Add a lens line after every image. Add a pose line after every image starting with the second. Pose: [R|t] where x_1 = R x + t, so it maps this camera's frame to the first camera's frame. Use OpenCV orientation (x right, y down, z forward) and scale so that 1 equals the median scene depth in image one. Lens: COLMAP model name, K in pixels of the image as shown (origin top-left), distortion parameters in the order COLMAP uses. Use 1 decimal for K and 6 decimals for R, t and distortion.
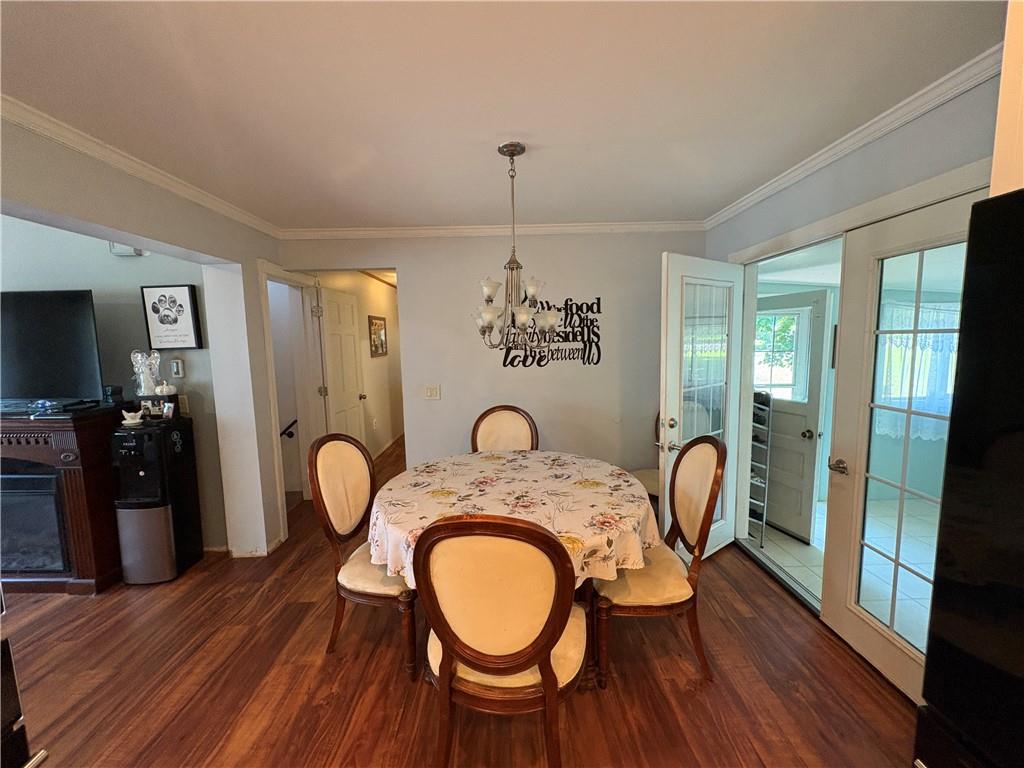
lens RADIAL K [[406.2, 0, 510.0], [0, 406.2, 385.2], [0, 0, 1]] dist [-0.001721, 0.000471]
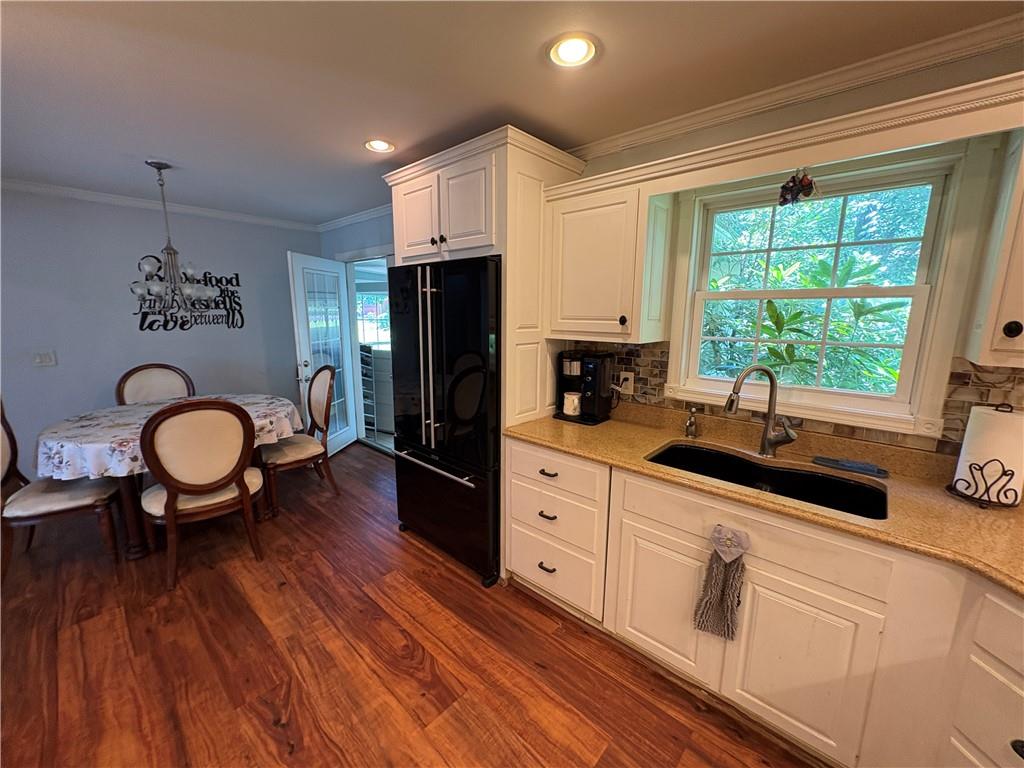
lens RADIAL K [[406.2, 0, 514.3], [0, 406.2, 386.9], [0, 0, 1]] dist [-0.001721, 0.000471]
pose [[0.674093, -0.107418, 0.730794, -0.170194], [0.054867, 0.993918, 0.095485, 0.062110], [-0.736606, -0.024269, 0.675886, -0.523383]]
